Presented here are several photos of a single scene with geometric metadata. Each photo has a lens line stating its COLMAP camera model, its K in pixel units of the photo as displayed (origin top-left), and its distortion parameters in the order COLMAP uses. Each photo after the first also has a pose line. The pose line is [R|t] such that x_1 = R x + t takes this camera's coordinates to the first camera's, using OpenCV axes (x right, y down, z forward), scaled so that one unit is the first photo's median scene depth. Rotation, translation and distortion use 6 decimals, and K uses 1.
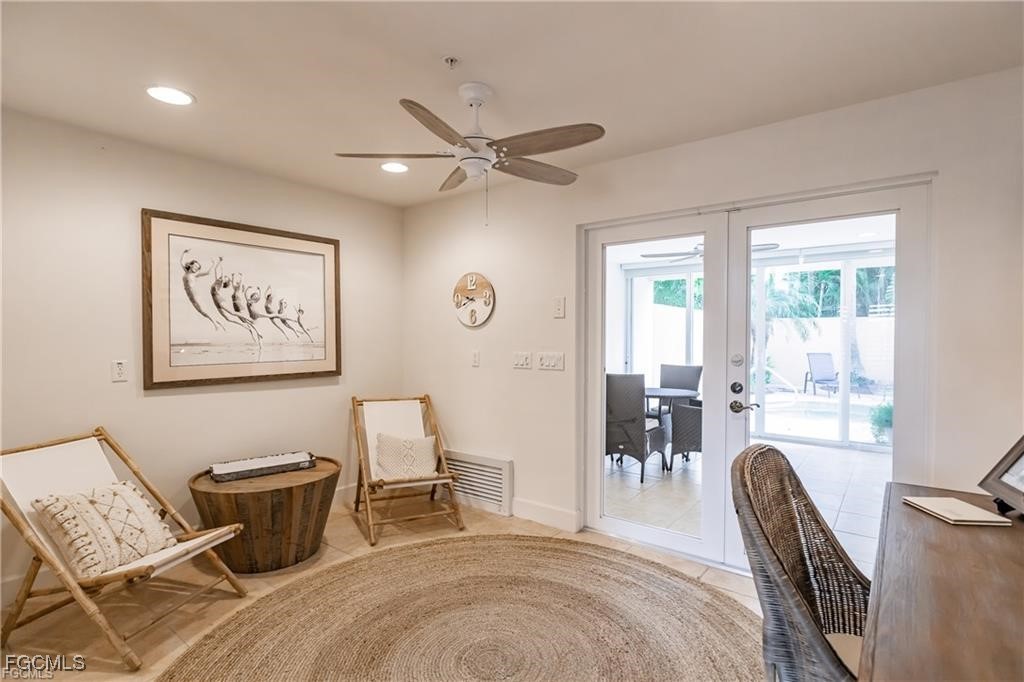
lens RADIAL K [[504.8, 0, 523.5], [0, 504.8, 339.0], [0, 0, 1]] dist [-0.000547, 0.000194]
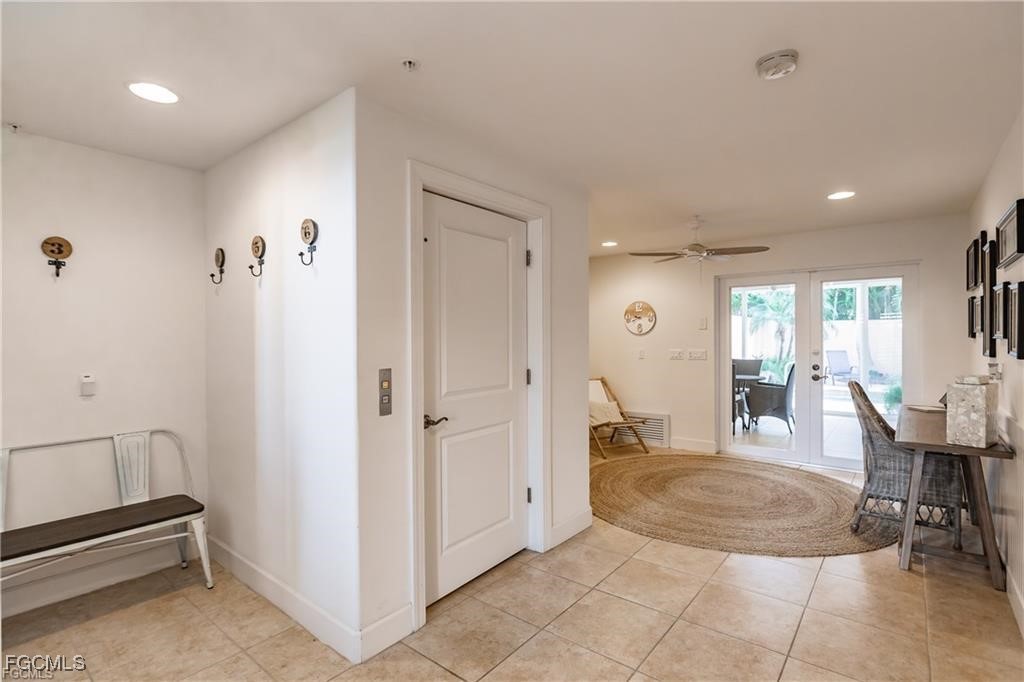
lens RADIAL K [[496.0, 0, 515.1], [0, 496.0, 335.7], [0, 0, 1]] dist [-0.002334, -0.000276]
pose [[0.999654, -0.008241, -0.024966, -0.489072], [0.008007, 0.999923, -0.009456, -0.008530], [0.025042, 0.009253, 0.999644, -0.652607]]
